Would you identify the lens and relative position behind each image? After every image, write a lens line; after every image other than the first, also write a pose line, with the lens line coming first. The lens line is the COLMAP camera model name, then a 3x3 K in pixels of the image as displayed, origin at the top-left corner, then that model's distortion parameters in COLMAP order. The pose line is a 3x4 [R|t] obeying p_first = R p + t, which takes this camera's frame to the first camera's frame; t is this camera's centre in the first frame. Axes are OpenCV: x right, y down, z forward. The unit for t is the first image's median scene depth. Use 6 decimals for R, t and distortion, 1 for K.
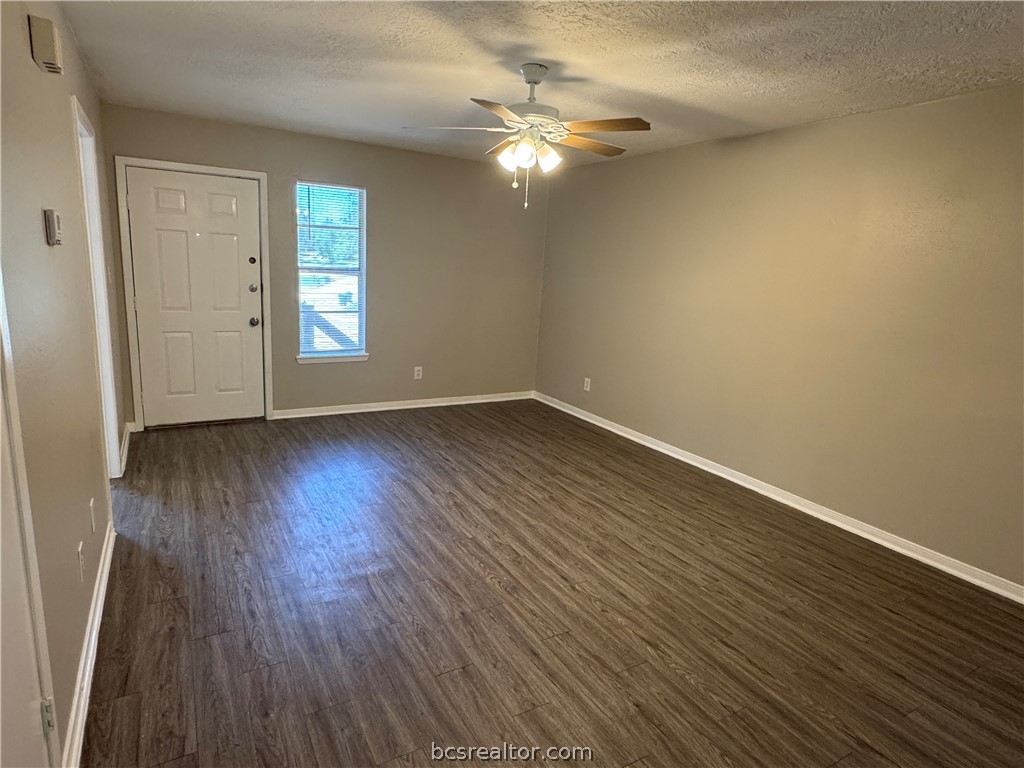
lens RADIAL K [[597.0, 0, 515.4], [0, 597.0, 381.9], [0, 0, 1]] dist [0.005196, 0.000267]
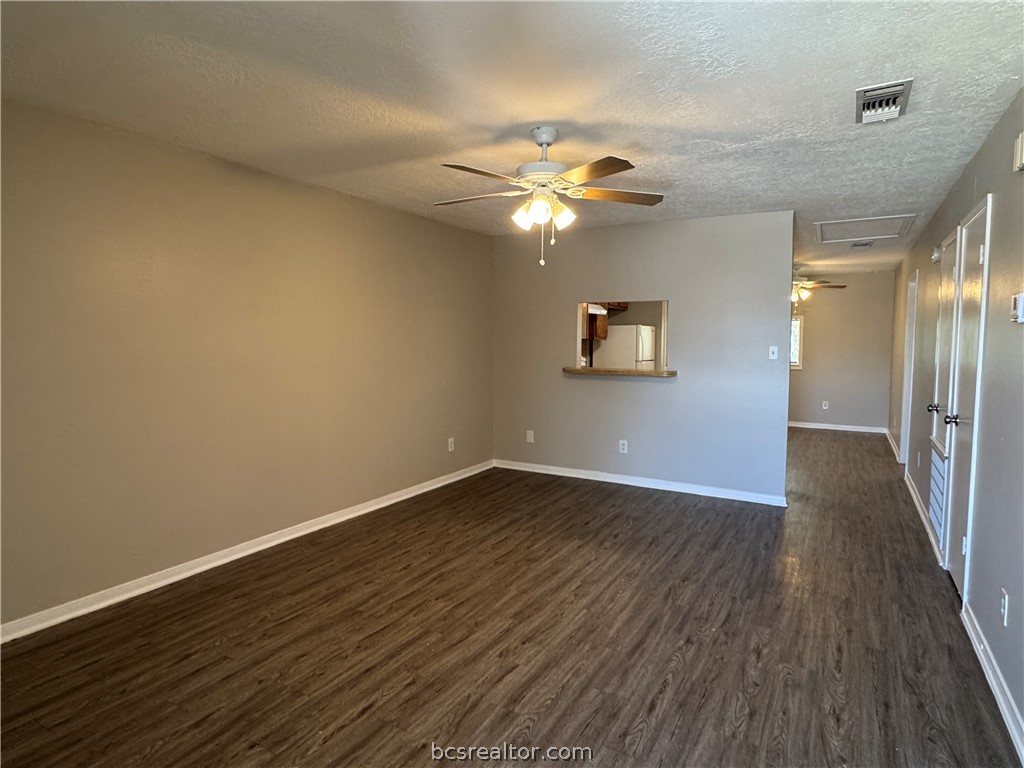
lens RADIAL K [[597.0, 0, 509.4], [0, 597.0, 380.2], [0, 0, 1]] dist [0.005196, 0.000267]
pose [[-0.504777, -0.118849, 0.855029, -0.662933], [0.136280, 0.967086, 0.214879, -0.261654], [-0.852425, 0.224989, -0.471966, 1.258626]]
